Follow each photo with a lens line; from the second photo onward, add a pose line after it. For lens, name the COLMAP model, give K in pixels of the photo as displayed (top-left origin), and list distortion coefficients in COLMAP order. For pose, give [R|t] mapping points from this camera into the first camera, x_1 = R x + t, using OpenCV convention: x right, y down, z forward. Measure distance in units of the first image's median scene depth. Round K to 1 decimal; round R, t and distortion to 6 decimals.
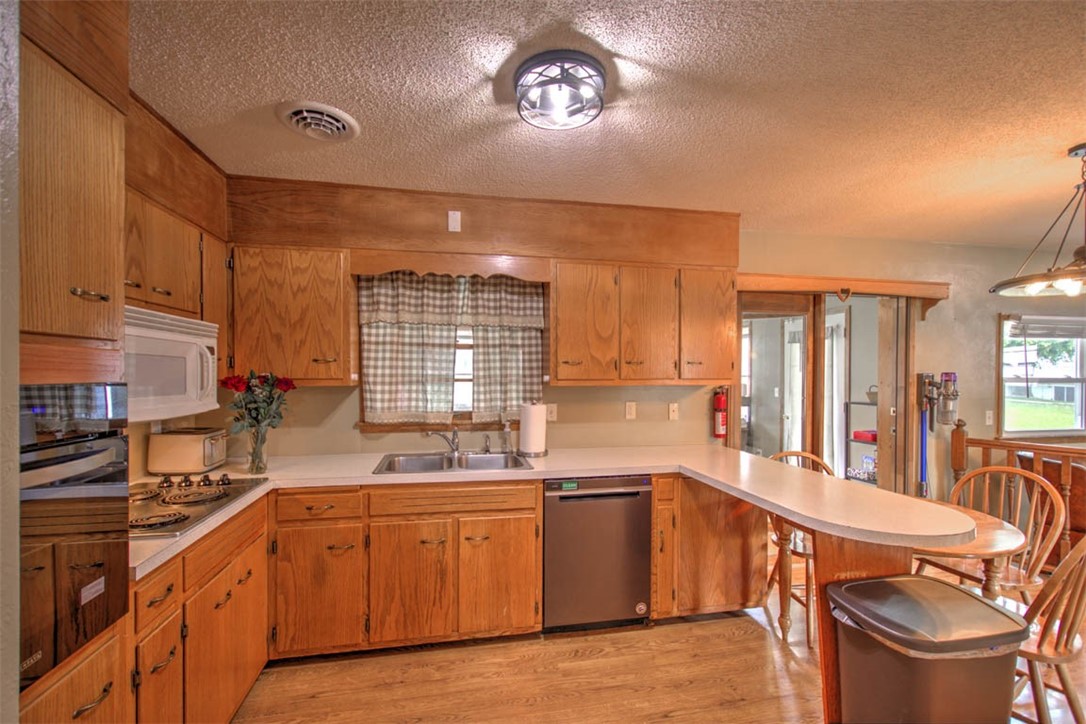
lens RADIAL K [[465.7, 0, 533.4], [0, 465.7, 371.1], [0, 0, 1]] dist [0.000981, -0.000842]
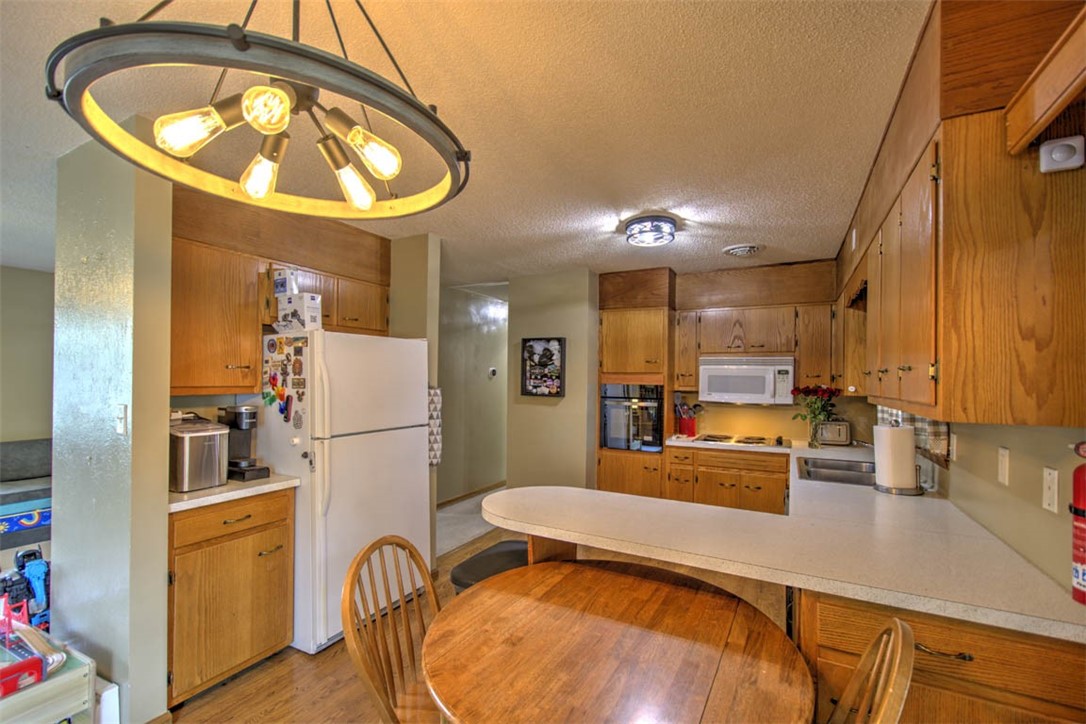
lens RADIAL K [[465.7, 0, 540.4], [0, 465.7, 376.4], [0, 0, 1]] dist [0.000981, -0.000842]
pose [[-0.630198, -0.010160, -0.776368, 1.120258], [-0.004054, 0.999944, -0.009795, -0.004146], [0.776424, -0.003025, -0.630204, 1.166220]]
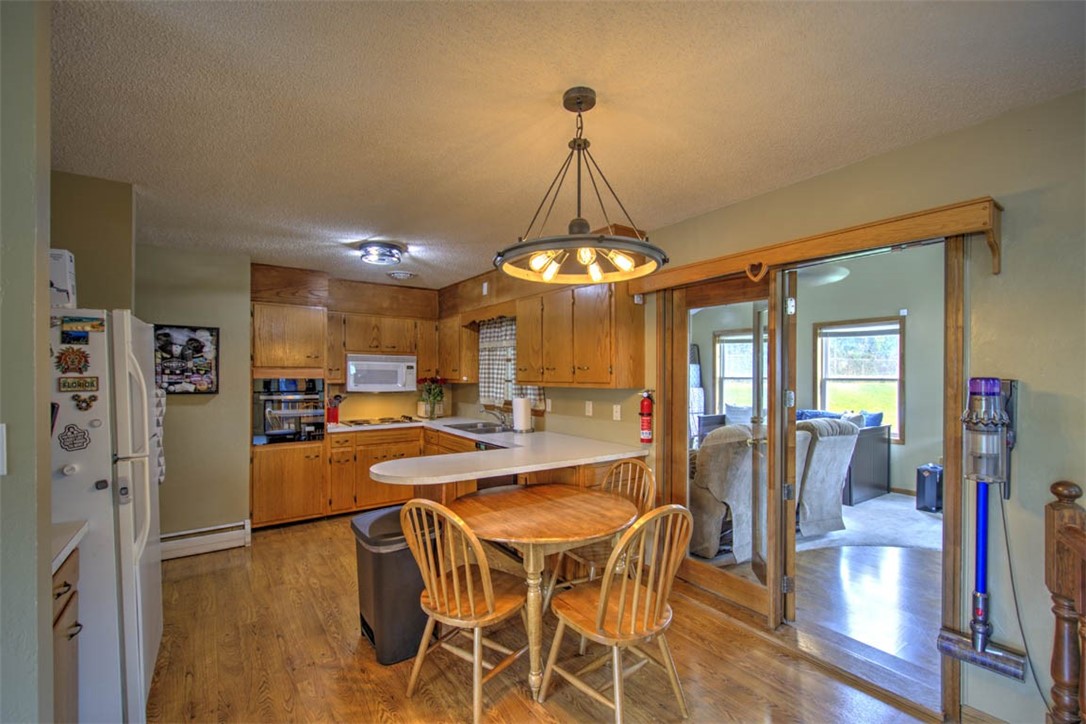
lens RADIAL K [[465.7, 0, 539.6], [0, 465.7, 368.9], [0, 0, 1]] dist [0.000981, -0.000842]
pose [[0.406302, -0.009848, -0.913686, 1.562222], [0.006321, 0.999948, -0.007967, -0.009630], [0.913717, -0.002538, 0.406344, 0.502975]]
